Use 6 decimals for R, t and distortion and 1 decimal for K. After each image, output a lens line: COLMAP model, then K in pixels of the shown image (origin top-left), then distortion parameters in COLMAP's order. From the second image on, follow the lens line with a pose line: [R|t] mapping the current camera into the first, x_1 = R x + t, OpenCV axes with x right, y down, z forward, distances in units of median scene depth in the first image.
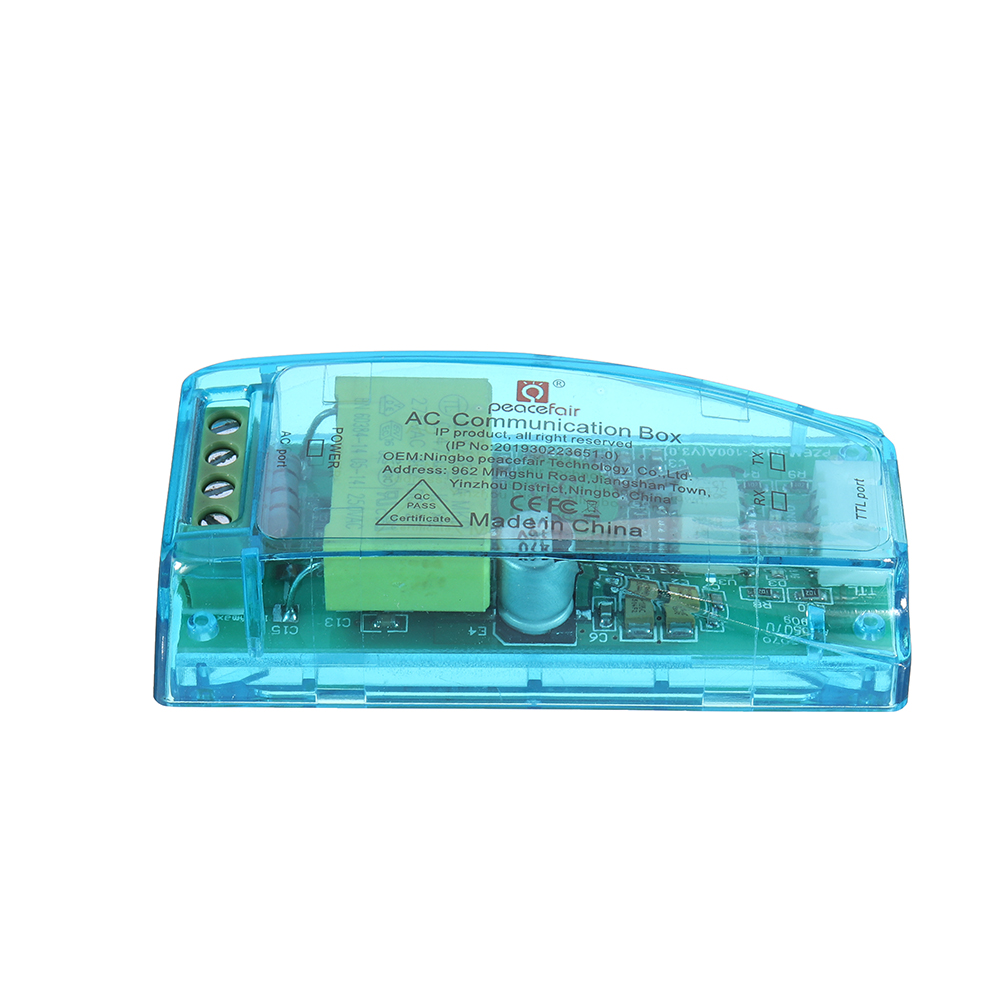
lens RADIAL K [[3097.3, 0, 500.0], [0, 3097.3, 500.0], [0, 0, 1]] dist [0.054887, 0.355635]
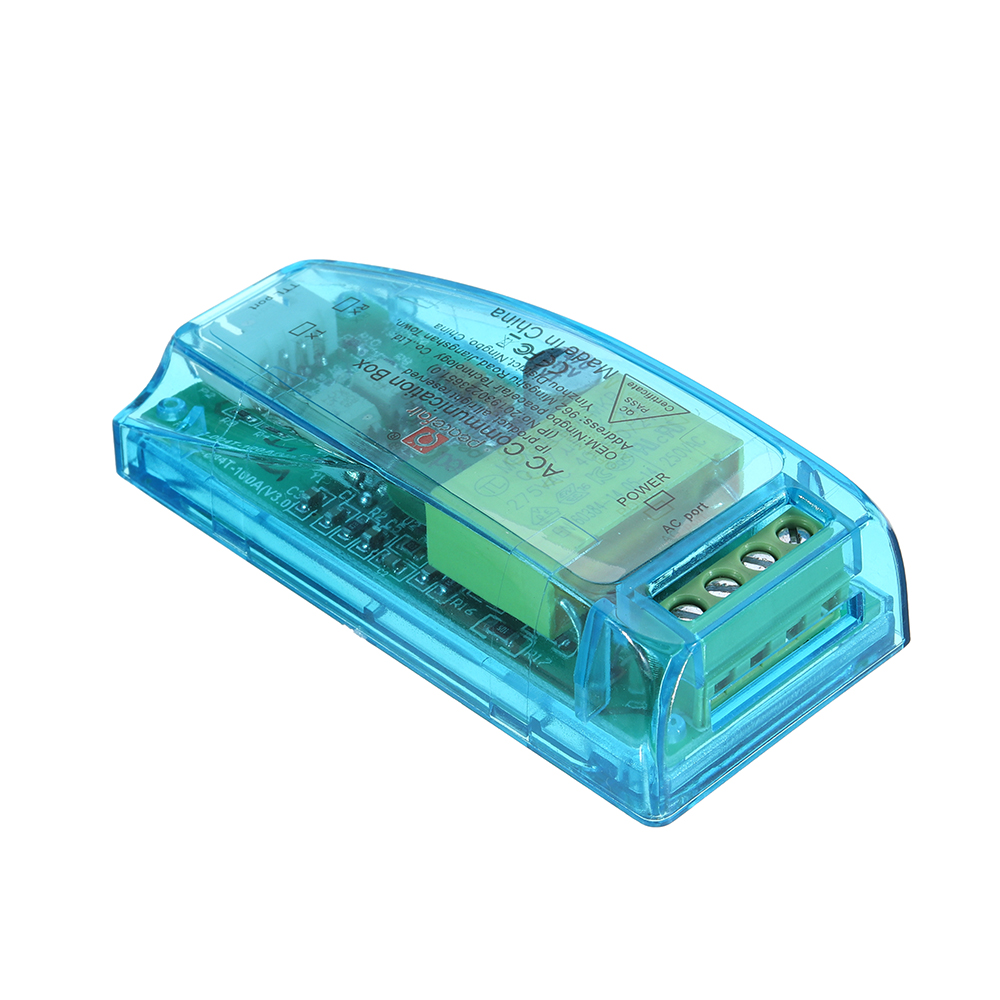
lens RADIAL K [[3449.0, 0, 500.0], [0, 3449.0, 500.0], [0, 0, 1]] dist [0.269040, 0.574254]
pose [[-0.713892, -0.422672, 0.558306, -0.591350], [0.504949, 0.241673, 0.828626, -0.878599], [-0.485165, 0.873466, 0.040900, 0.986794]]
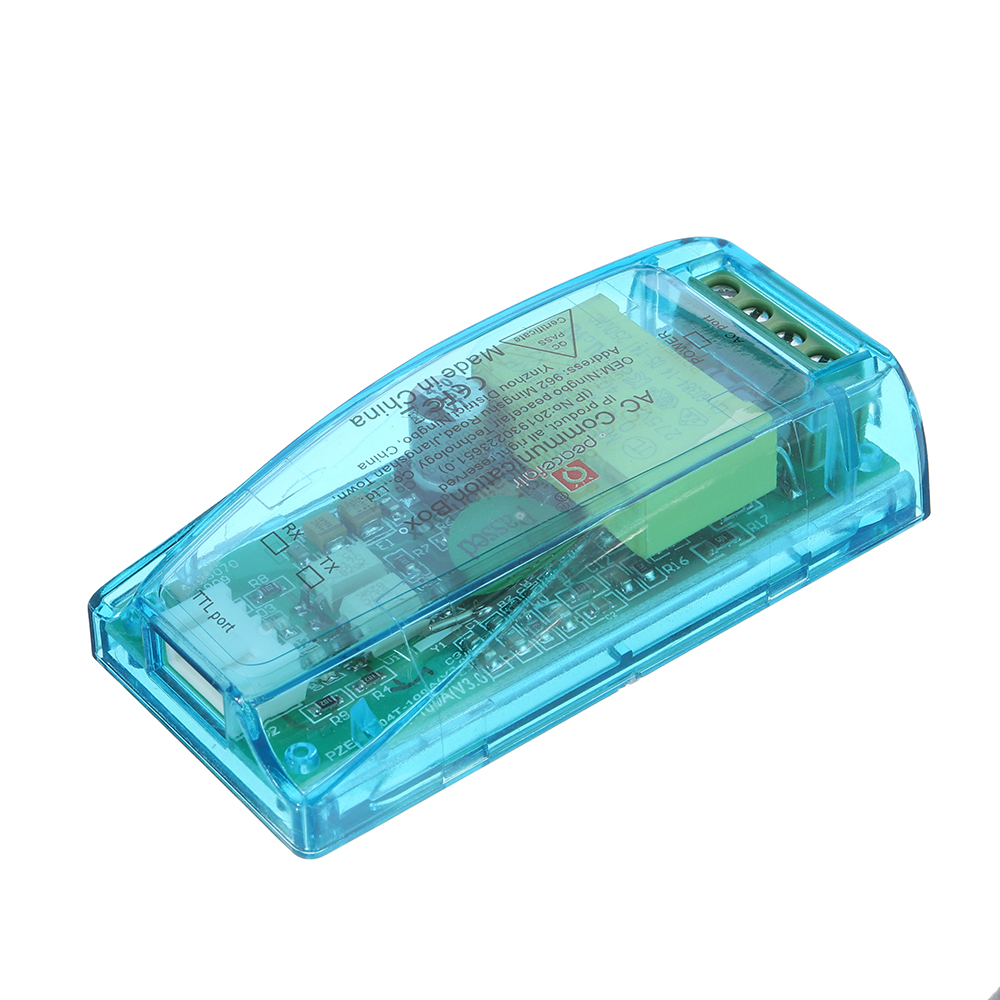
lens RADIAL K [[3449.0, 0, 500.0], [0, 3449.0, 500.0], [0, 0, 1]] dist [0.269040, 0.574254]
pose [[-0.781955, 0.414045, -0.465954, 0.502154], [-0.416059, 0.209937, 0.884772, -0.919765], [0.464157, 0.885716, 0.008105, 1.012366]]
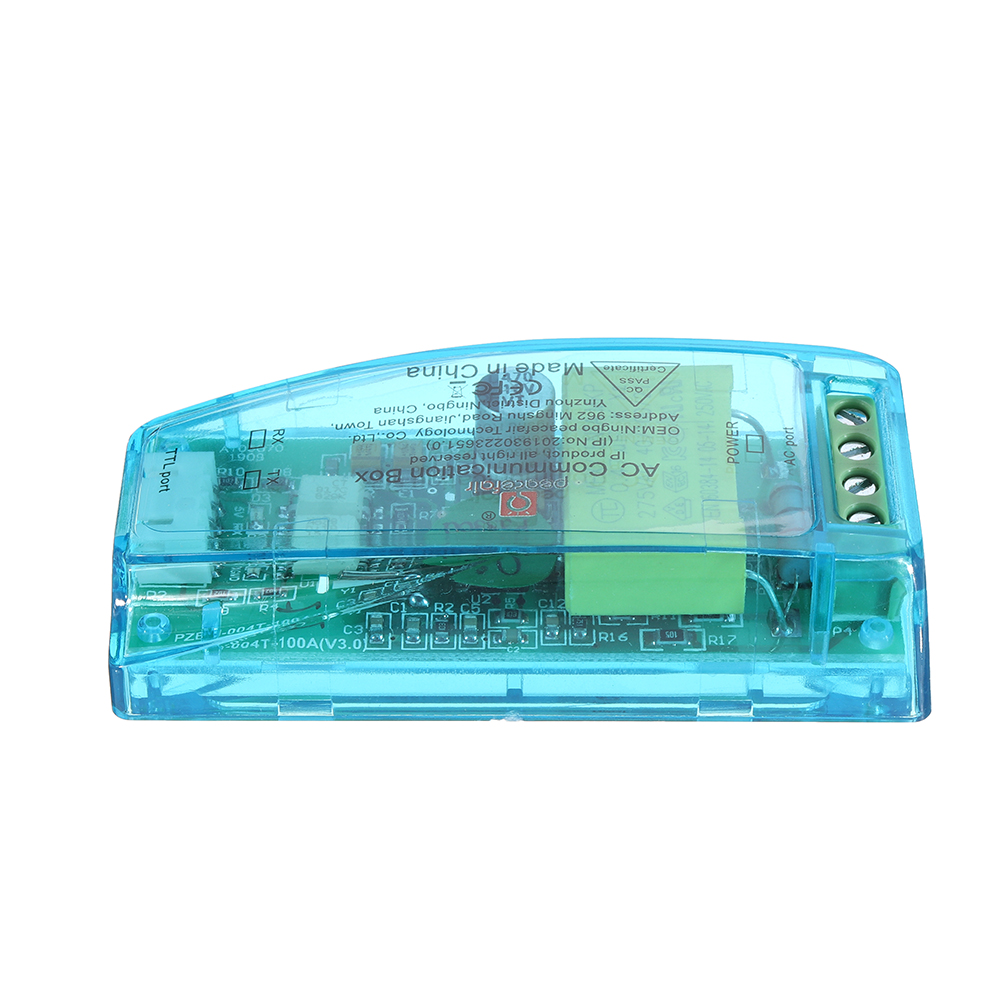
lens RADIAL K [[3275.4, 0, 500.0], [0, 3275.4, 500.0], [0, 0, 1]] dist [0.011790, 0.284189]
pose [[-0.999955, 0.009088, 0.002888, 0.013525], [0.003555, 0.074246, 0.997234, -0.993180], [0.008848, 0.997199, -0.074275, 1.094481]]
